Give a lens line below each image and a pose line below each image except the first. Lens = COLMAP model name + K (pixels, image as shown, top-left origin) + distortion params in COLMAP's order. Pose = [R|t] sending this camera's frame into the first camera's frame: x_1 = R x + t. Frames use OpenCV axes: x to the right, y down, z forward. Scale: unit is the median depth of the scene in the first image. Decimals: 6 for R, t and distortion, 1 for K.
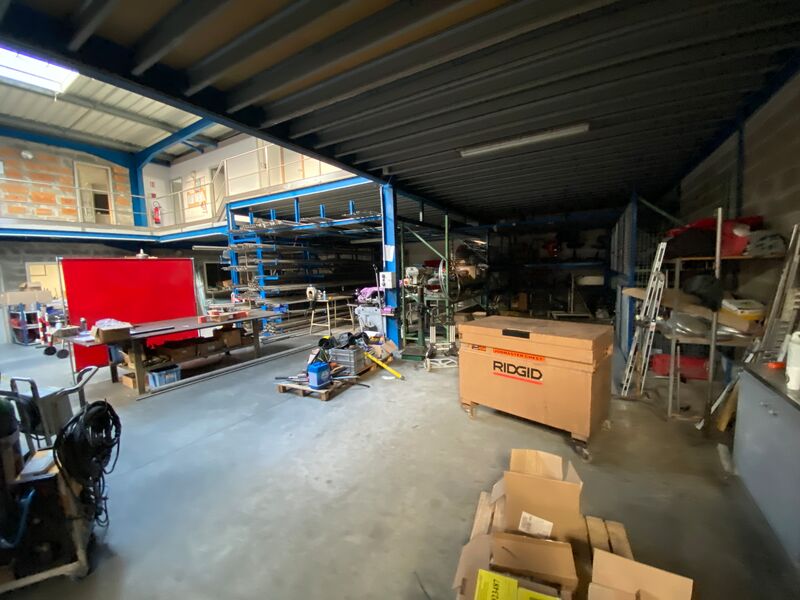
lens RADIAL K [[328.4, 0, 404.3], [0, 328.4, 304.7], [0, 0, 1]] dist [-0.010035, -0.002464]
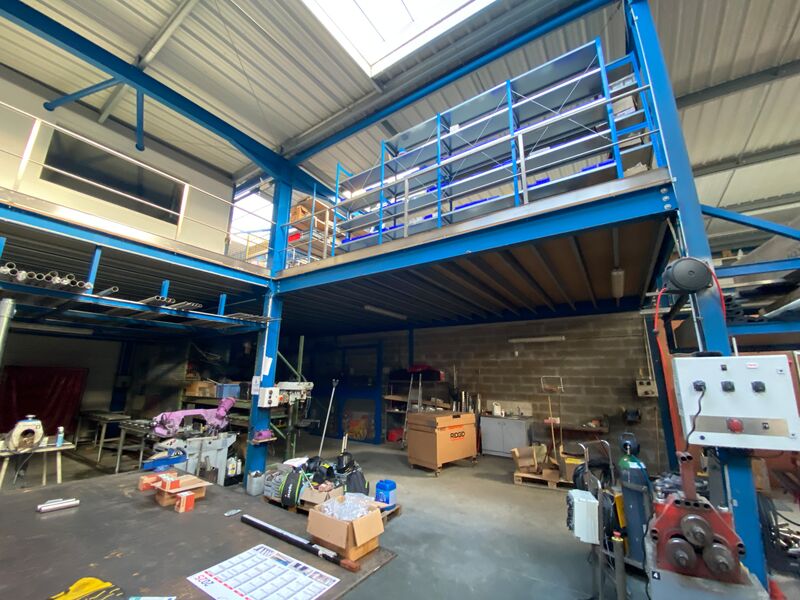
lens RADIAL K [[328.4, 0, 402.9], [0, 328.4, 295.9], [0, 0, 1]] dist [-0.010035, -0.002464]
pose [[0.051180, 0.272229, 0.960870, -1.291707], [0.106300, 0.955181, -0.276279, -0.072401], [-0.993016, 0.116280, 0.019948, 0.803422]]
